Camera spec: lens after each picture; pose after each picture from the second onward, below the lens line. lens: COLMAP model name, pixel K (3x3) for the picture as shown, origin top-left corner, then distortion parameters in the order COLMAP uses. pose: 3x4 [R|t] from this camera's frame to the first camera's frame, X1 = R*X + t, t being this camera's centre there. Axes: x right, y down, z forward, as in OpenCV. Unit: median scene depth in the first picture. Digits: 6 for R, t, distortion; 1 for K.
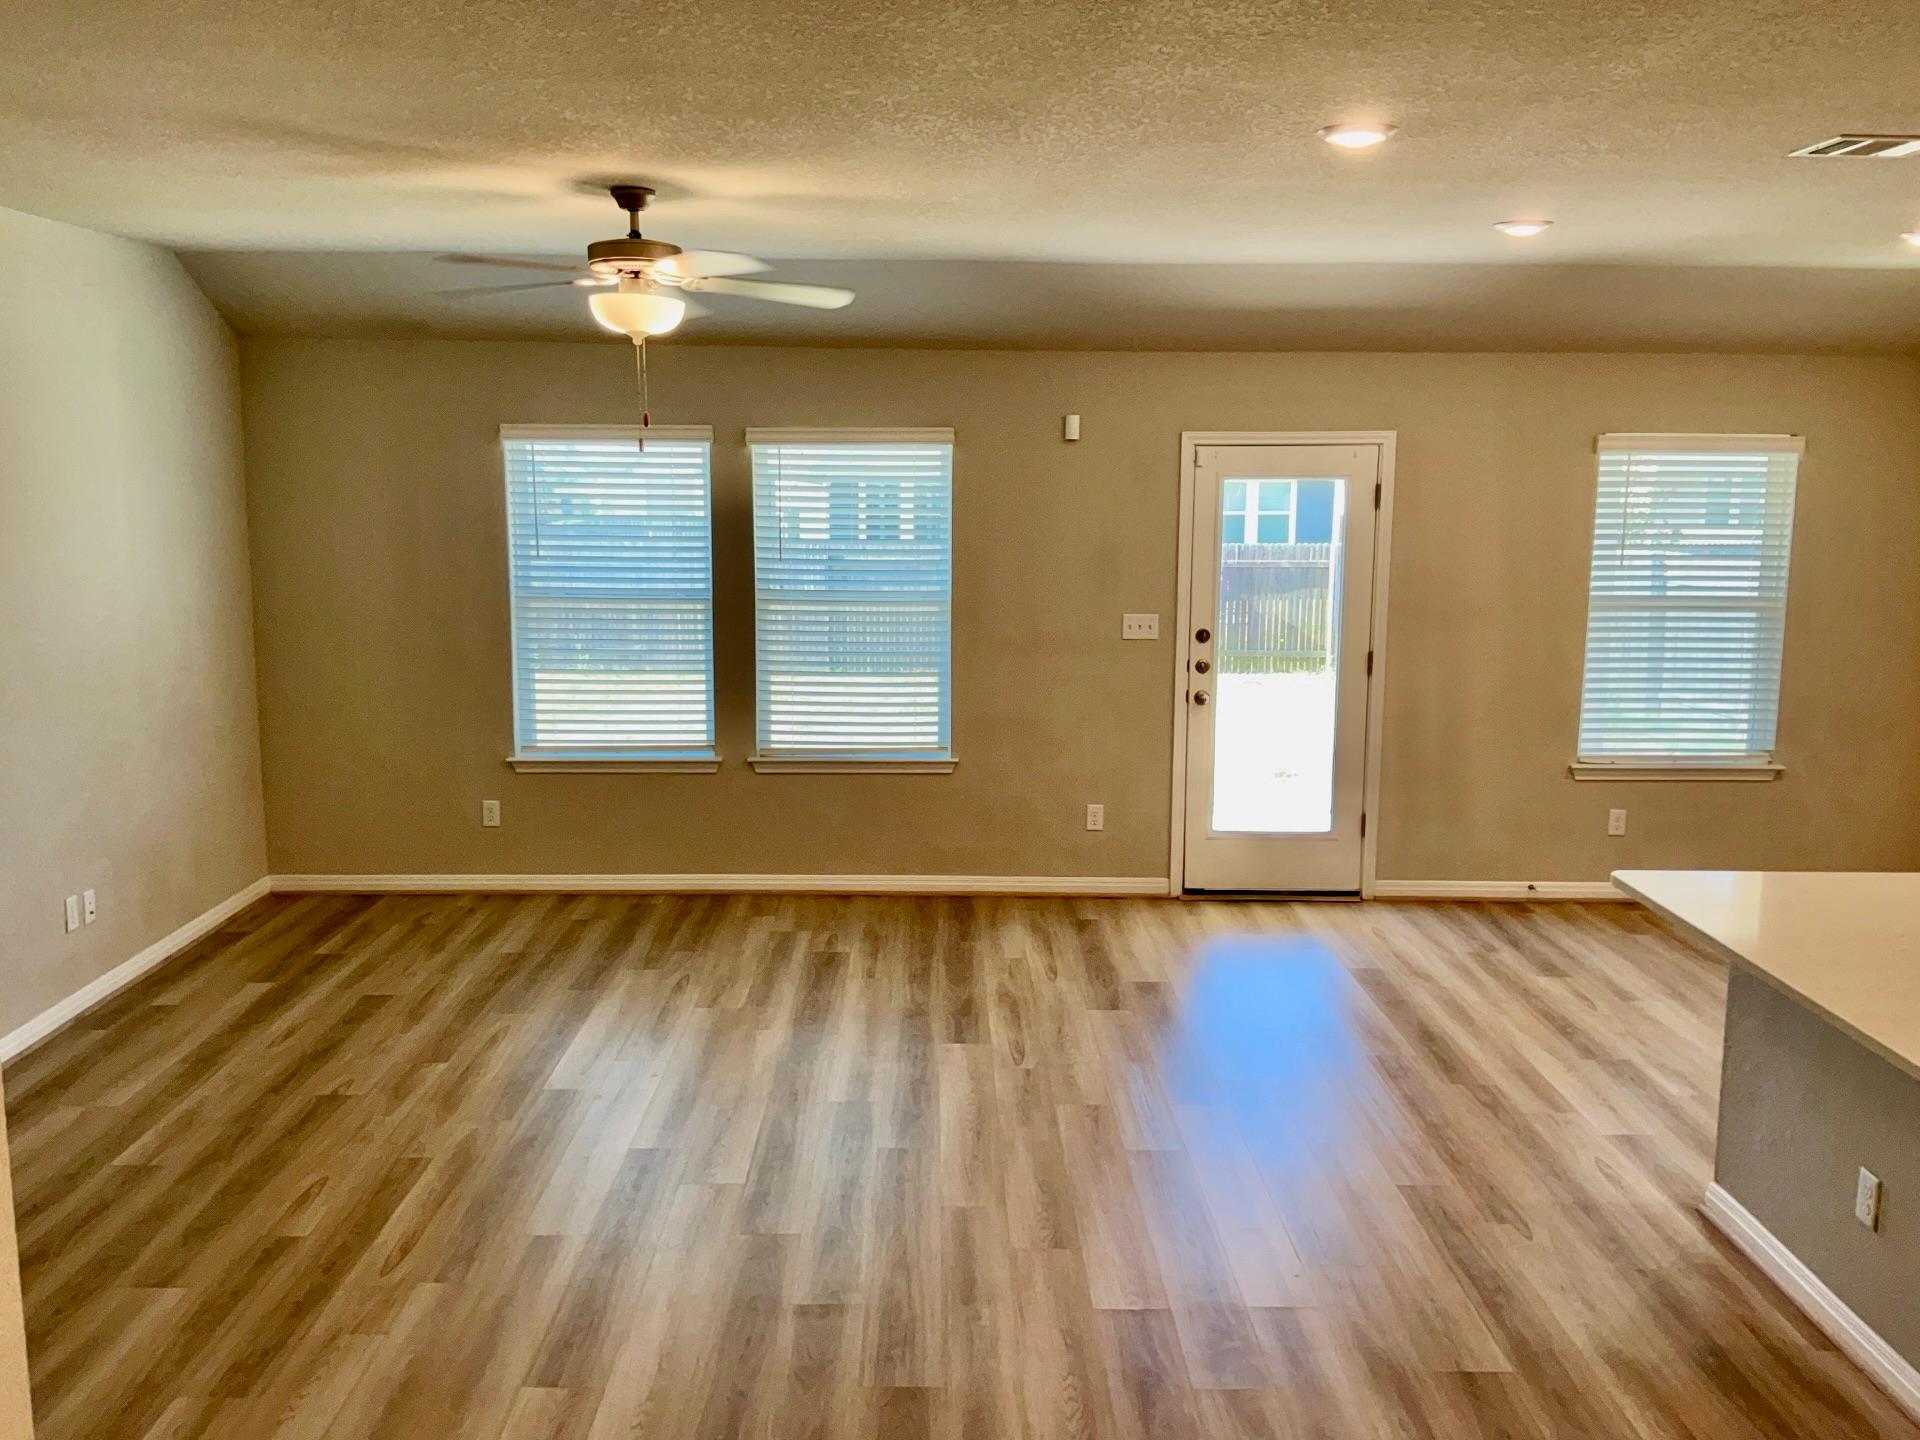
lens RADIAL K [[1630.6, 0, 960.0], [0, 1630.6, 720.0], [0, 0, 1]] dist [0.168314, -0.357808]
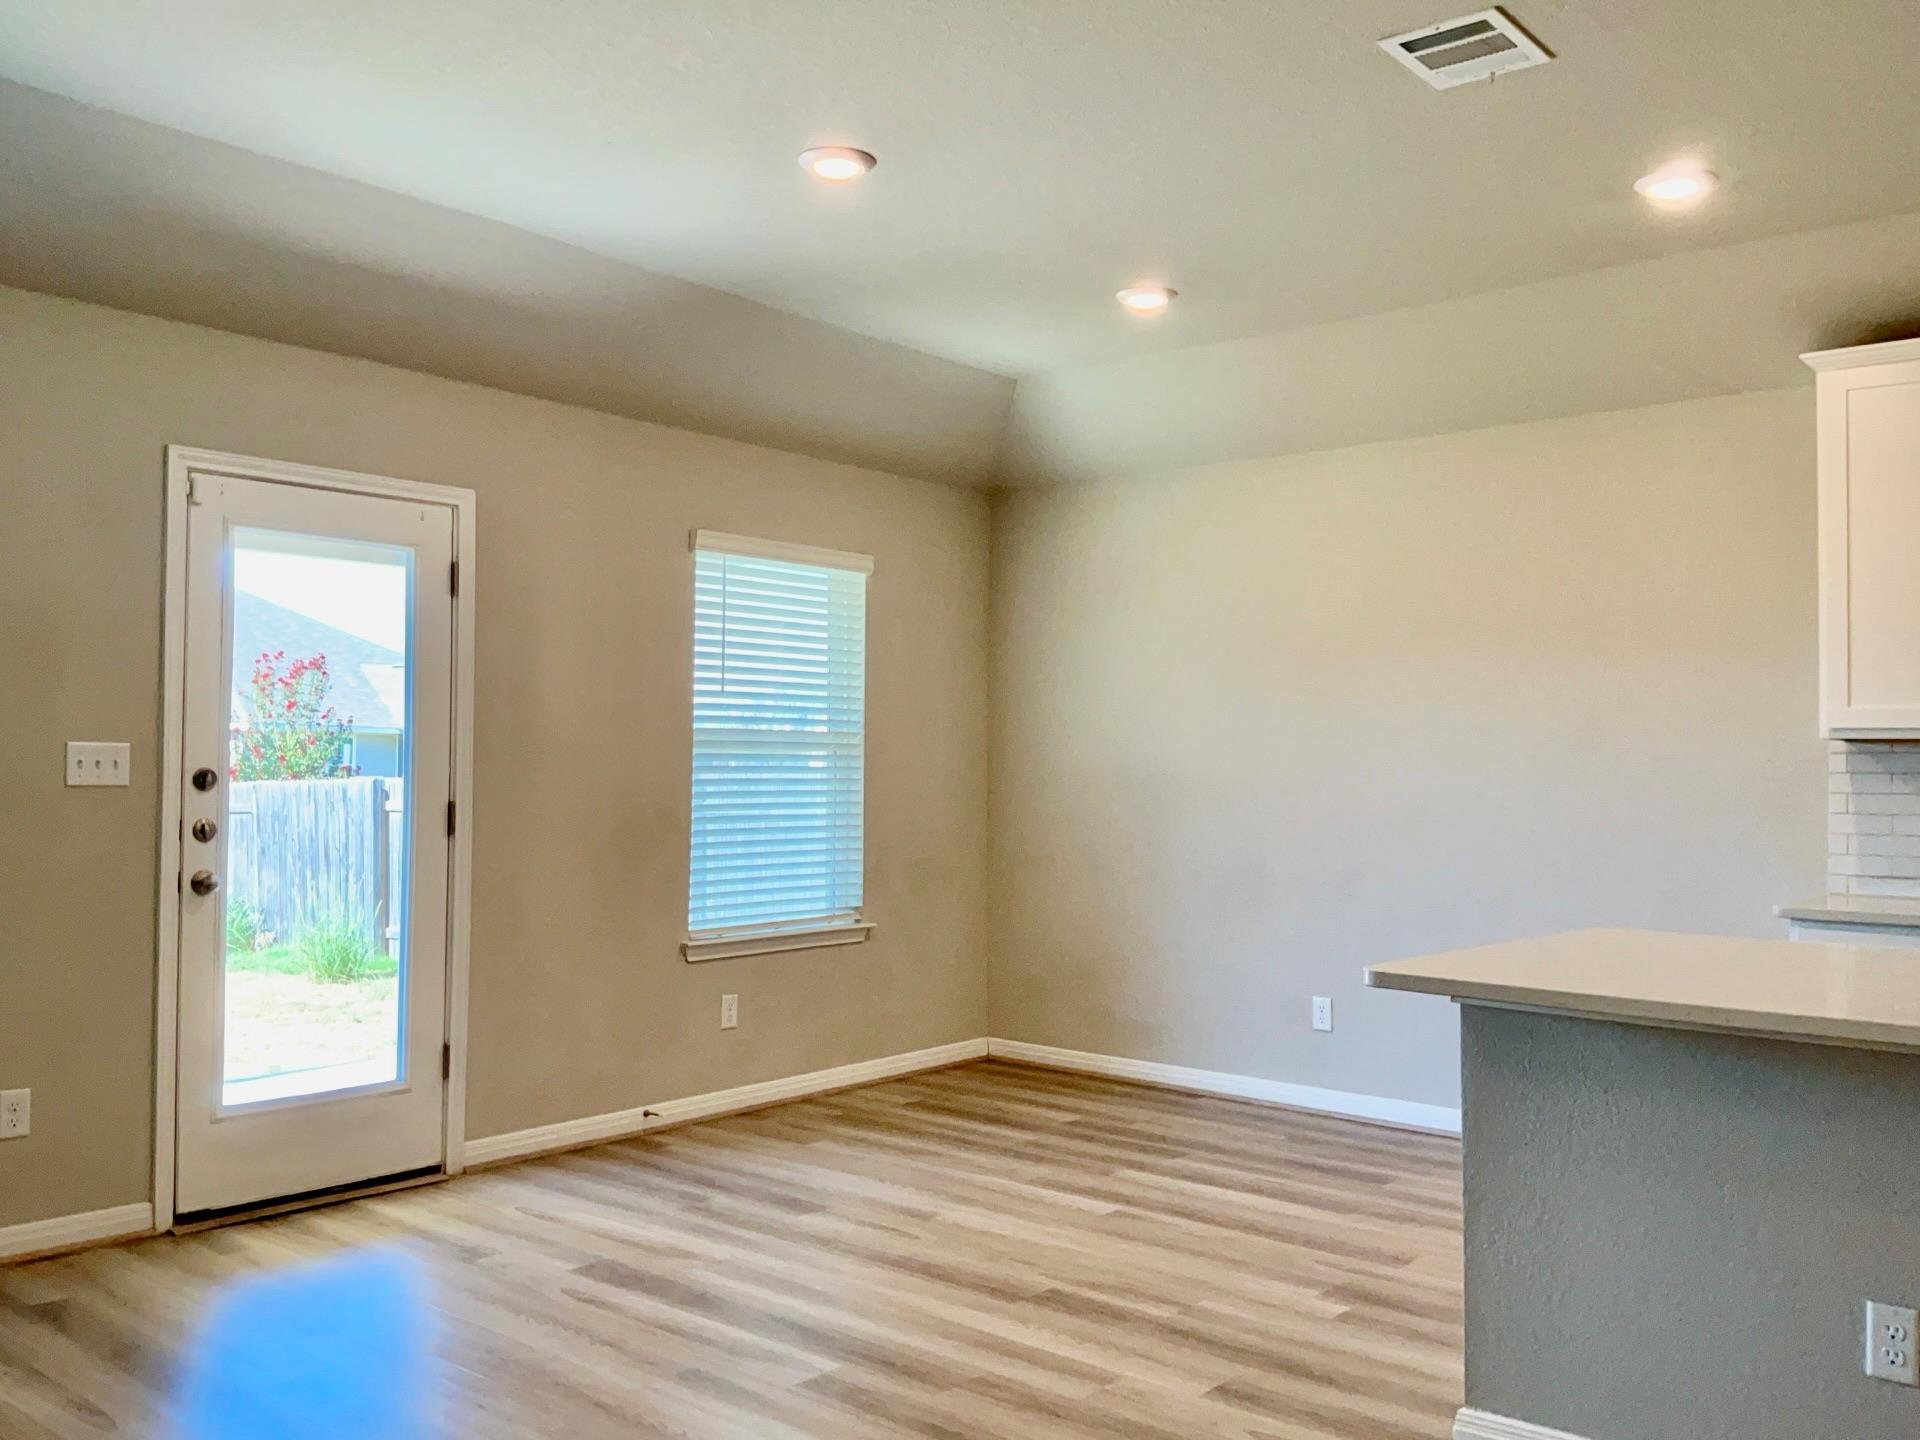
lens RADIAL K [[1630.6, 0, 960.0], [0, 1630.6, 720.0], [0, 0, 1]] dist [0.168314, -0.357808]
pose [[0.658413, 0.019396, 0.752407, -0.134021], [0.108499, 0.986781, -0.120382, 0.031769], [-0.744795, 0.160897, 0.647605, 0.398469]]
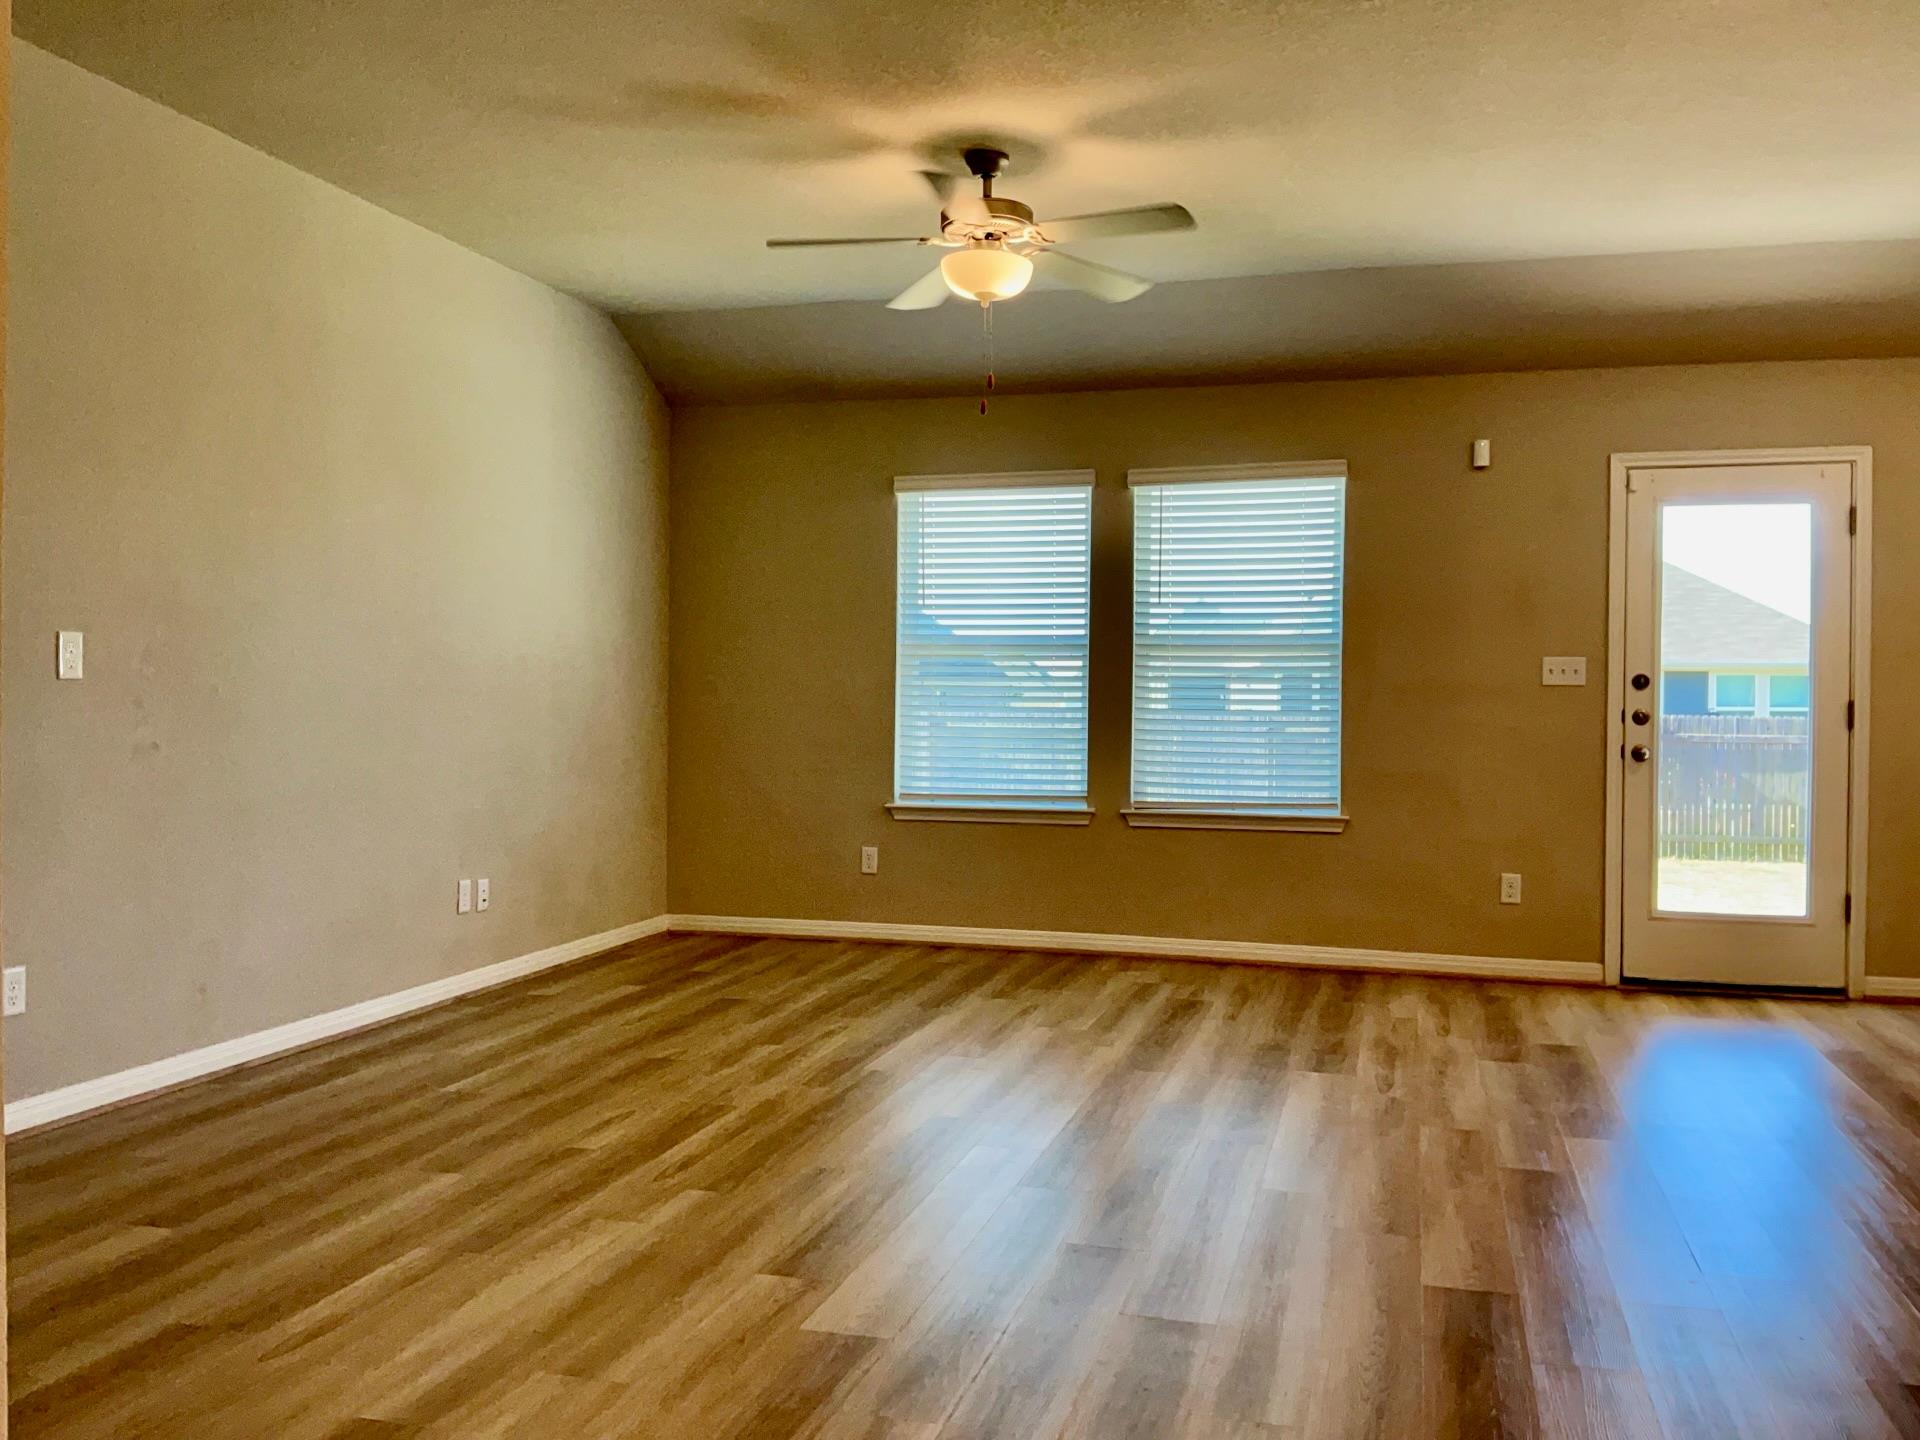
lens RADIAL K [[1630.6, 0, 960.0], [0, 1630.6, 720.0], [0, 0, 1]] dist [0.168314, -0.357808]
pose [[0.960509, 0.005519, -0.278196, 0.046727], [-0.043698, 0.990389, -0.131228, 0.103545], [0.274798, 0.138202, 0.951518, 0.058191]]
